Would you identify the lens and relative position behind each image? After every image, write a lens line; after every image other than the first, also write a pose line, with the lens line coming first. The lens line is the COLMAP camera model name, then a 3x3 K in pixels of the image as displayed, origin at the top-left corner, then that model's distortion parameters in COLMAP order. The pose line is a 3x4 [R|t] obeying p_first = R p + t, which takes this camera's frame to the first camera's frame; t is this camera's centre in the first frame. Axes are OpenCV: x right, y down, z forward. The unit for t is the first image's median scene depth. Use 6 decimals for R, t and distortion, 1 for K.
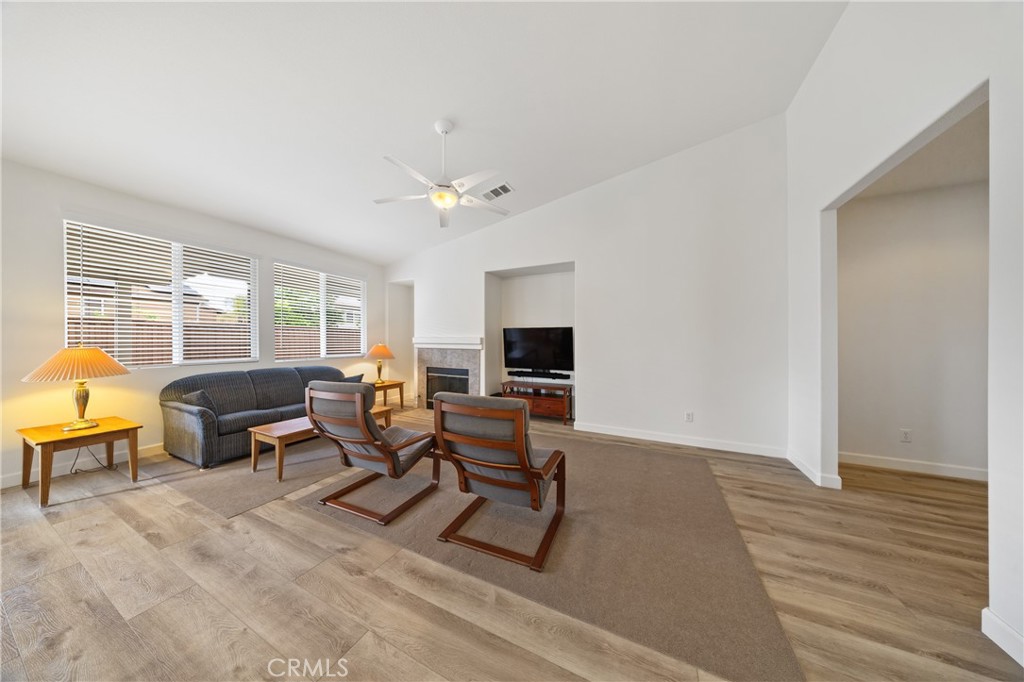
lens RADIAL K [[298.1, 0, 510.2], [0, 298.1, 339.2], [0, 0, 1]] dist [0.000961, 0.000006]
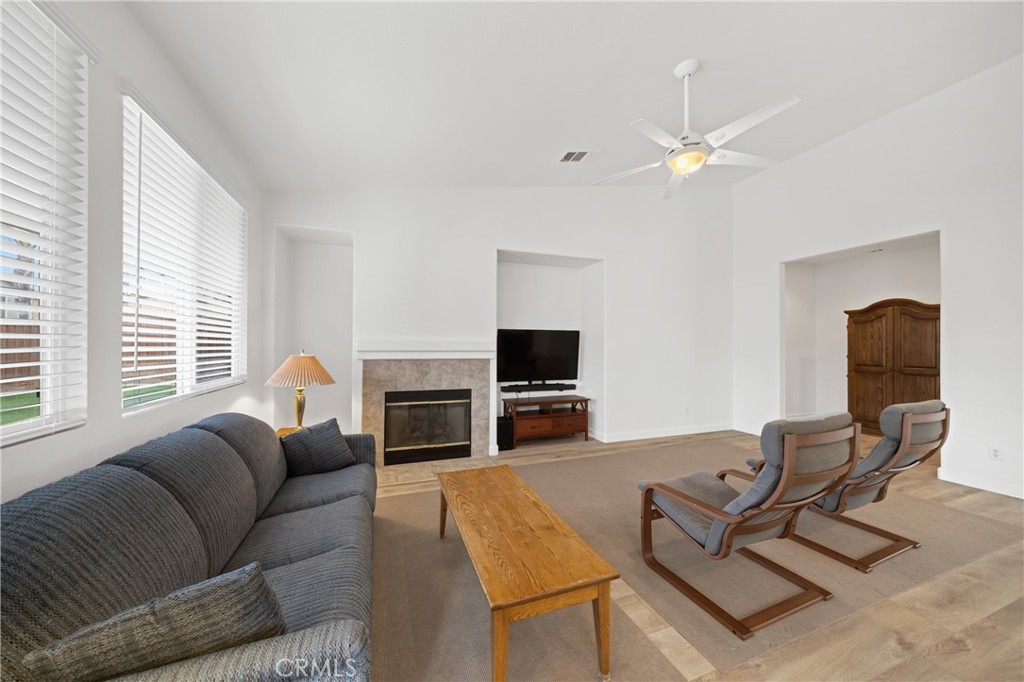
lens RADIAL K [[347.0, 0, 514.4], [0, 347.0, 342.1], [0, 0, 1]] dist [-0.000920, -0.000198]
pose [[0.700363, 0.005099, 0.713768, -0.747969], [-0.000545, 0.999978, -0.006609, 0.000971], [-0.713786, 0.004240, 0.700351, 0.452641]]
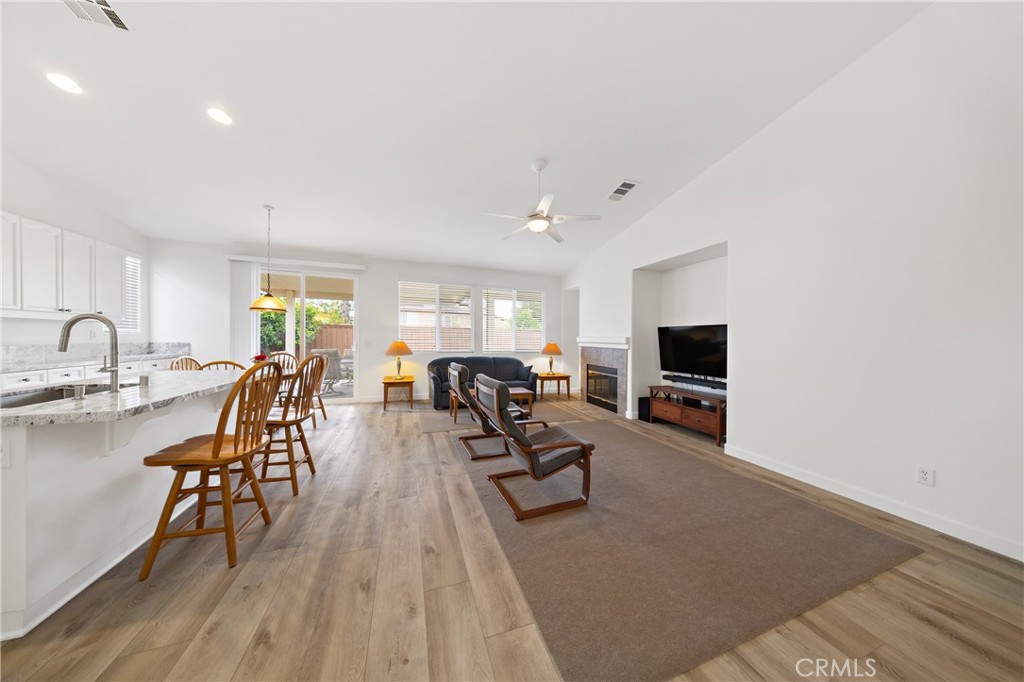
lens RADIAL K [[298.1, 0, 510.2], [0, 298.1, 339.2], [0, 0, 1]] dist [0.000961, 0.000006]
pose [[0.711802, 0.007742, -0.702338, 0.367826], [-0.008582, 0.999960, 0.002326, 0.002438], [0.702328, 0.004372, 0.711840, 0.028650]]
